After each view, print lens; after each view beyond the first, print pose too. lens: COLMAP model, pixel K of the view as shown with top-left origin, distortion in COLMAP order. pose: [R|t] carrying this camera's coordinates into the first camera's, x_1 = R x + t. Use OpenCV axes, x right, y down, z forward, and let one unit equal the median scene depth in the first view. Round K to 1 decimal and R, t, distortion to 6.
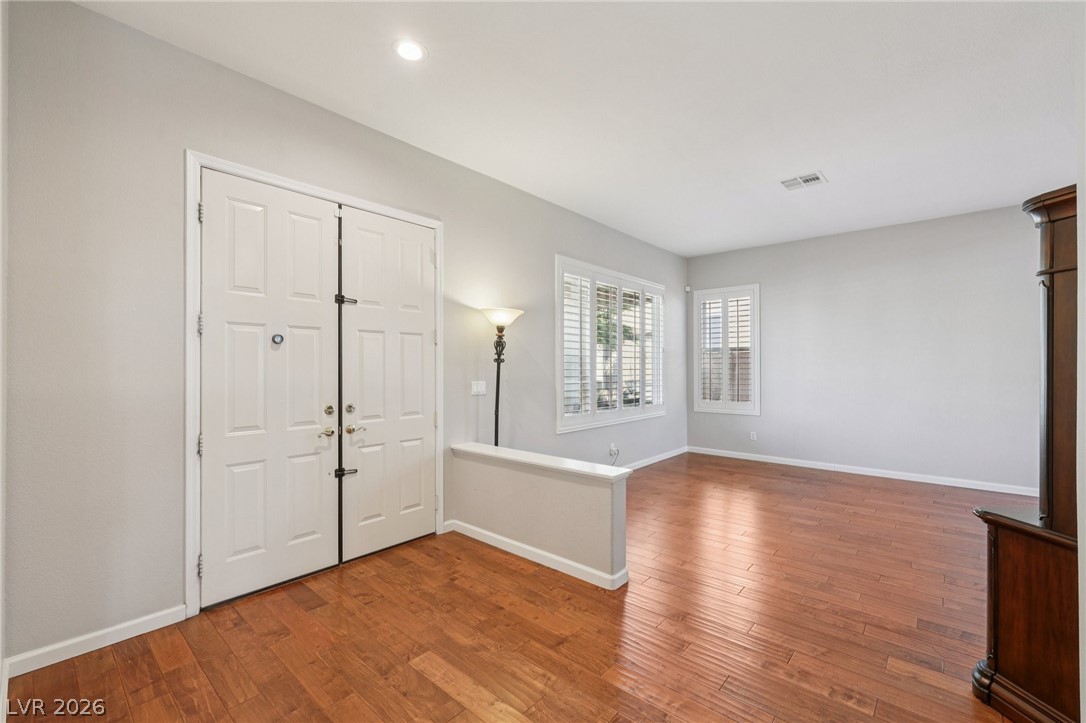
lens RADIAL K [[454.6, 0, 542.4], [0, 454.6, 359.5], [0, 0, 1]] dist [0.000185, 0.000178]
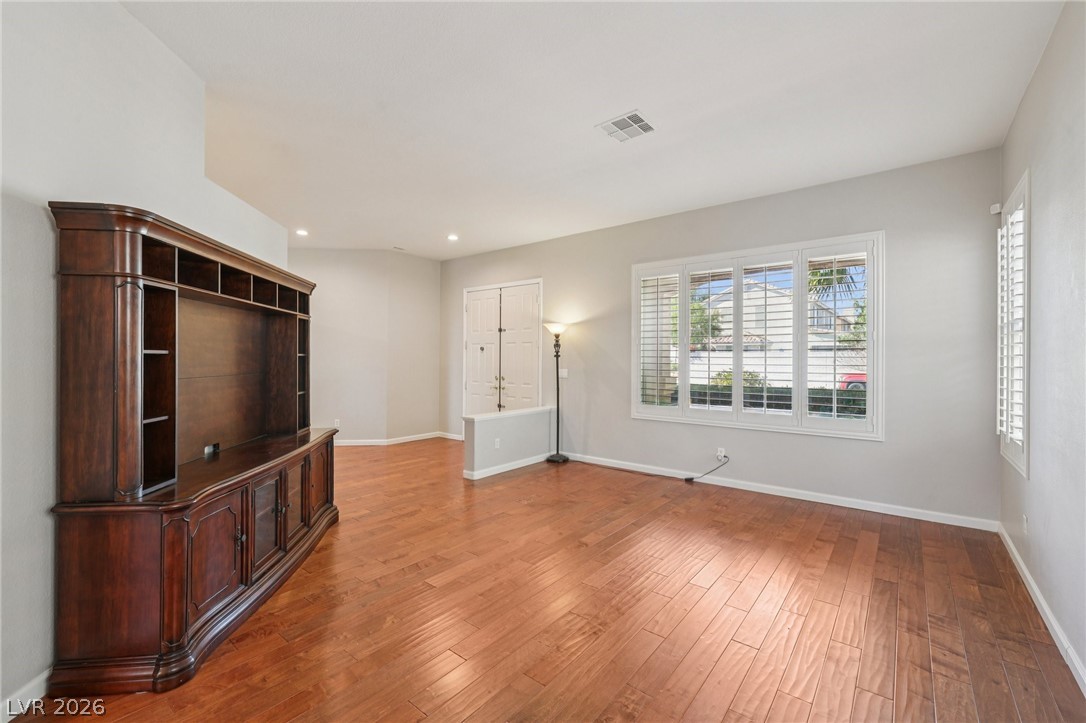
lens RADIAL K [[473.5, 0, 543.0], [0, 473.5, 361.5], [0, 0, 1]] dist [-0.000305, -0.000039]
pose [[0.030213, -0.003472, -0.999537, 1.548937], [0.001279, 0.999993, -0.003435, 0.026874], [0.999543, -0.001175, 0.030217, 0.911789]]
